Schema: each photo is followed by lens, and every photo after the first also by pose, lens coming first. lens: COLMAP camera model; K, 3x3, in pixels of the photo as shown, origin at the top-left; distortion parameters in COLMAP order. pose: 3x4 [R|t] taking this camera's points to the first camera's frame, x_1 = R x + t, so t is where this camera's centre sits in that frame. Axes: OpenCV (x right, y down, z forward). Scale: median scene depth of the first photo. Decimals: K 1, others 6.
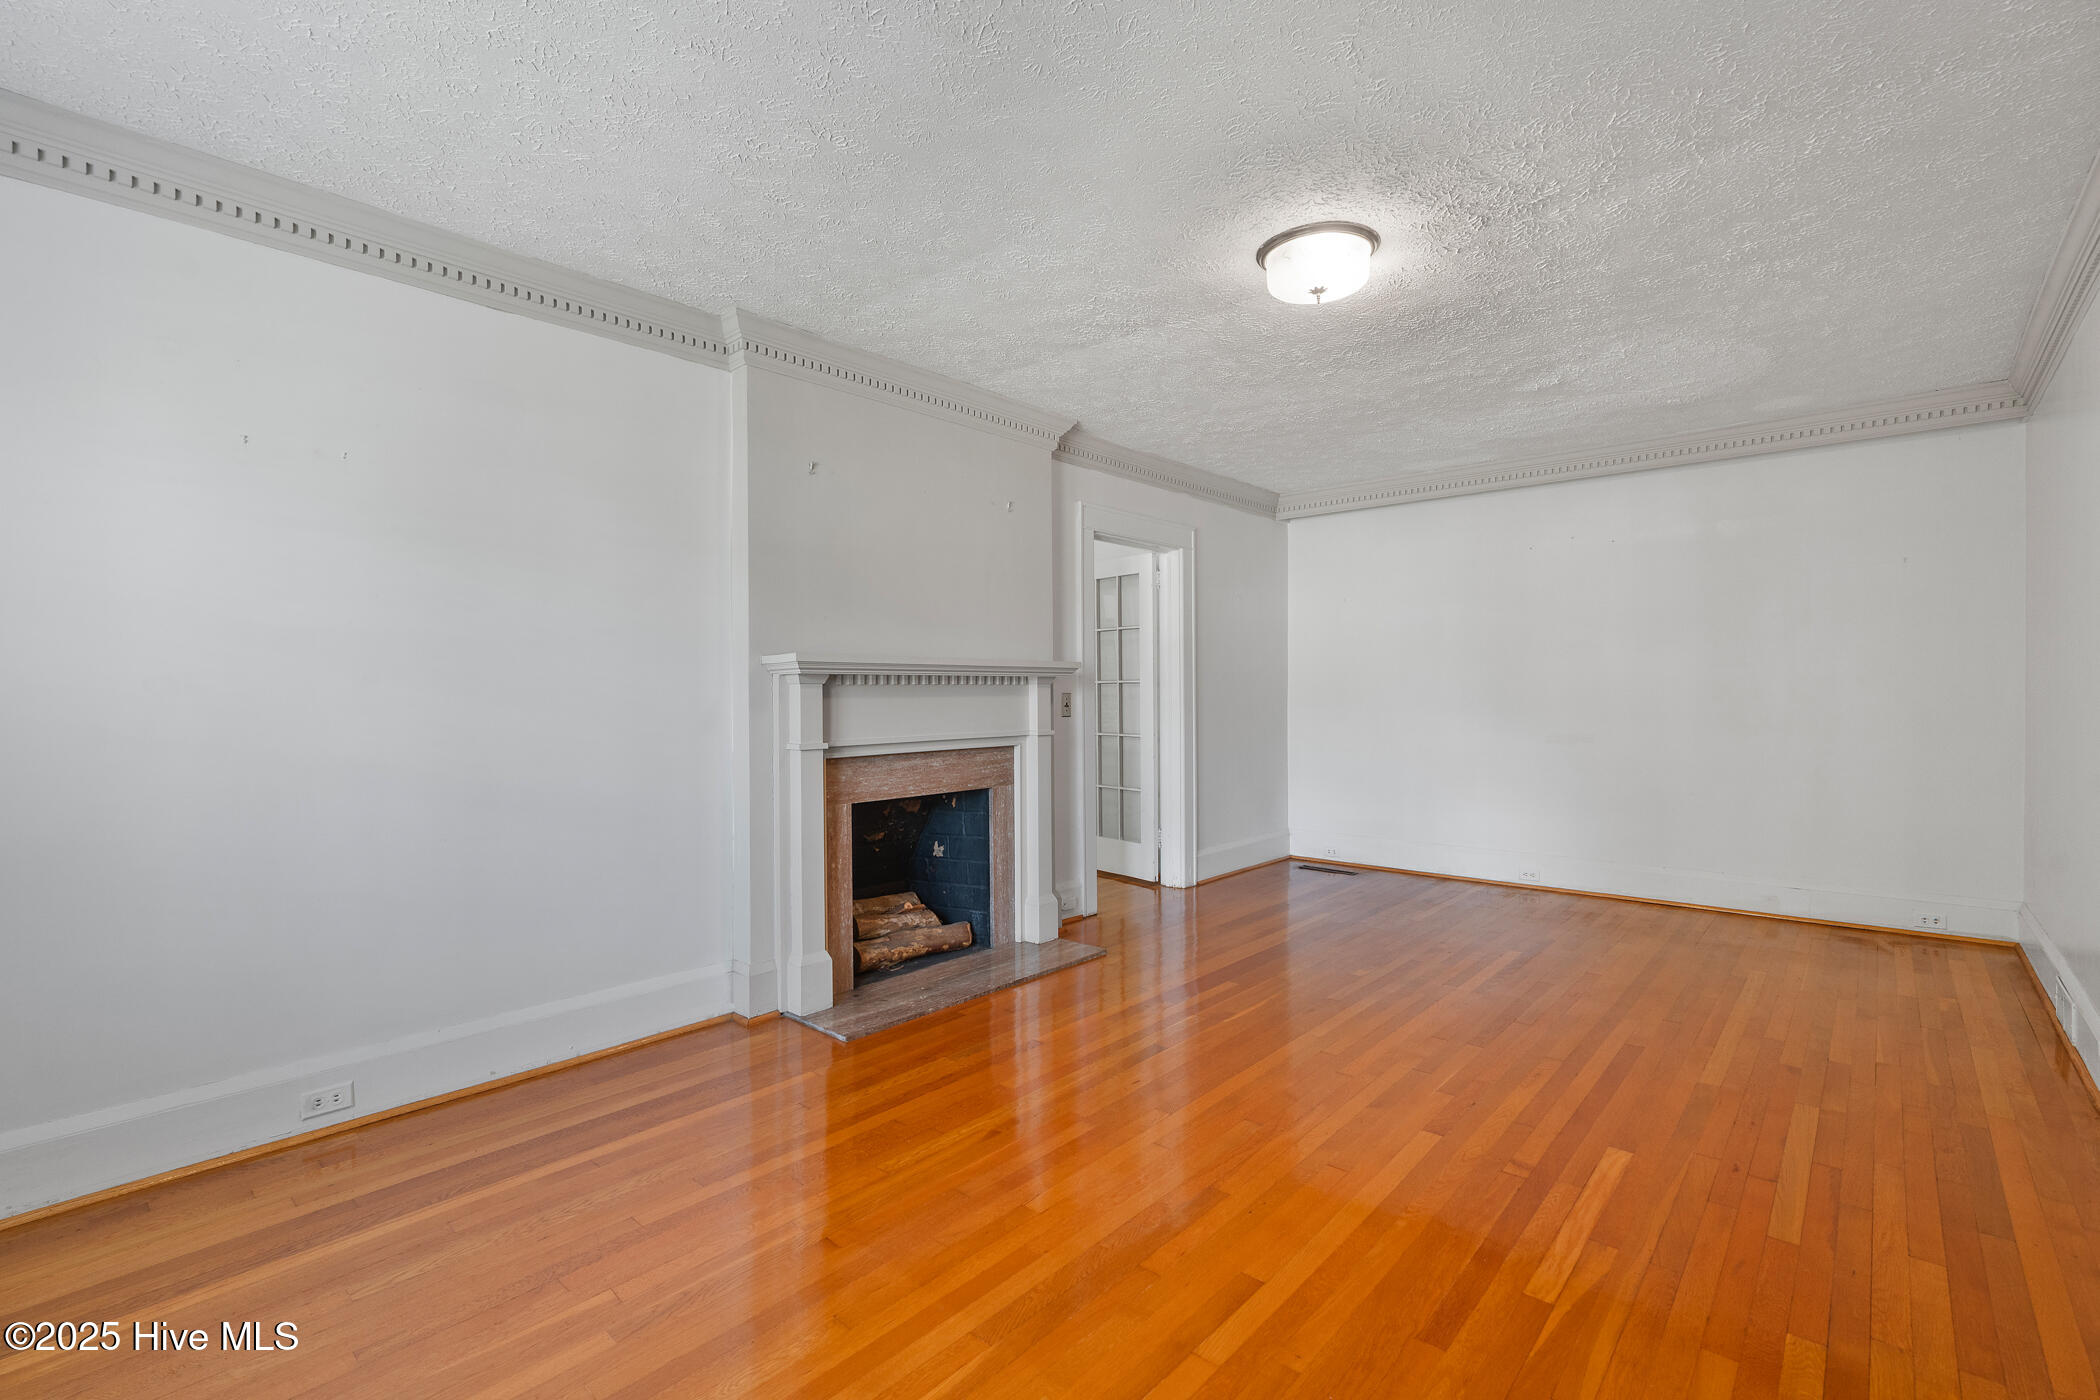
lens RADIAL K [[952.7, 0, 1064.2], [0, 952.7, 708.3], [0, 0, 1]] dist [-0.000949, 0.000879]
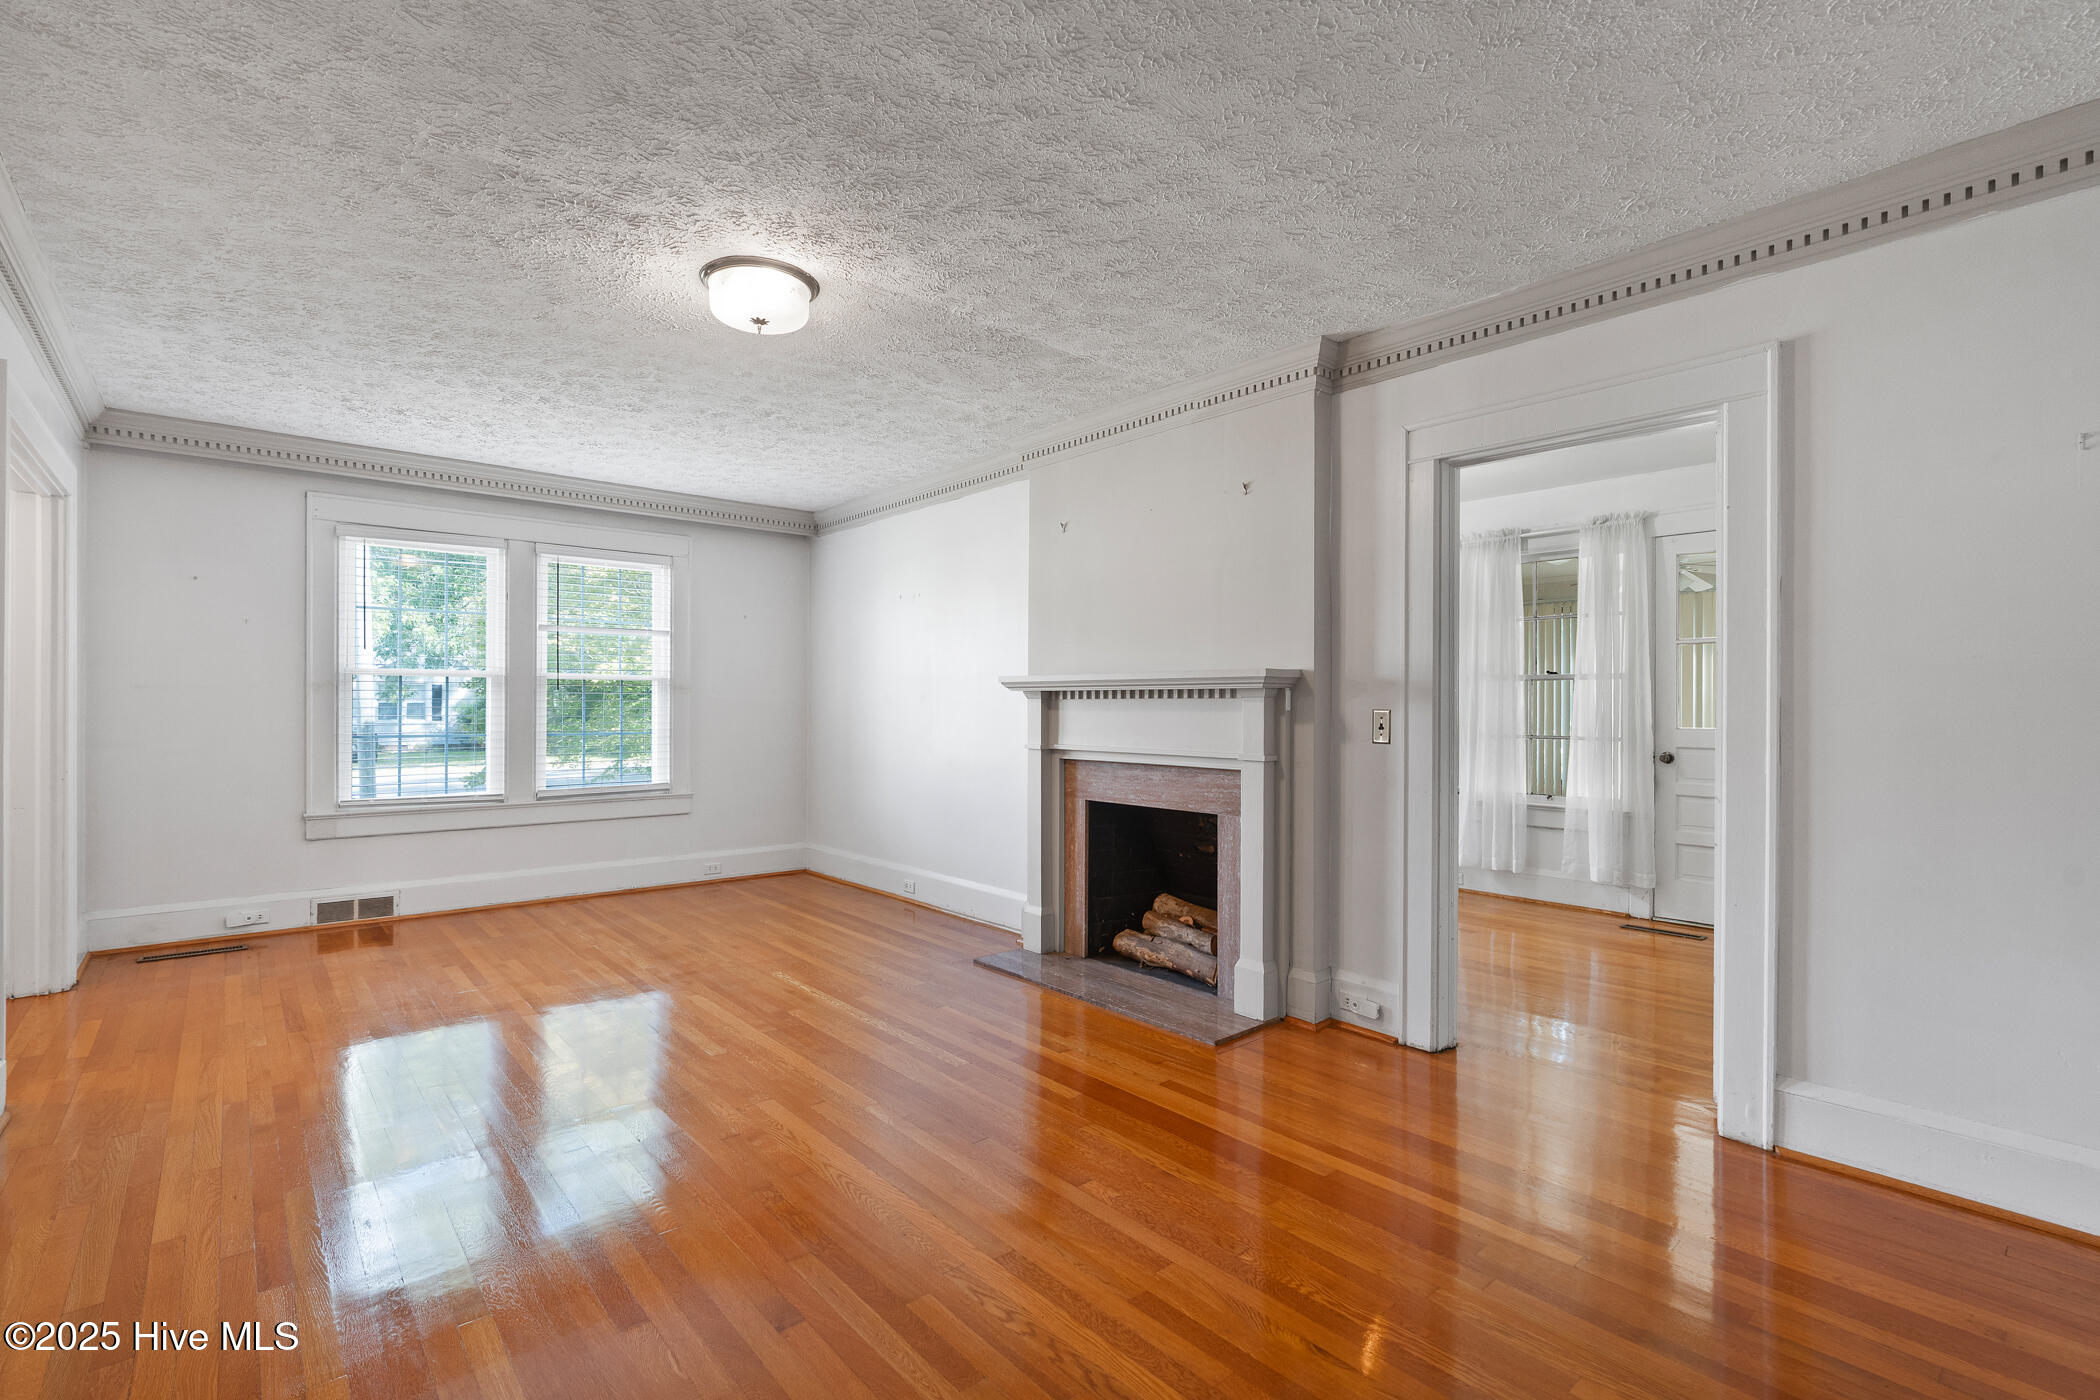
lens RADIAL K [[952.7, 0, 1060.0], [0, 952.7, 690.8], [0, 0, 1]] dist [-0.000949, 0.000879]
pose [[-0.129466, -0.002091, -0.991582, 0.859338], [-0.016922, 0.999857, 0.000101, -0.030881], [0.991439, 0.016793, -0.129483, 1.011974]]
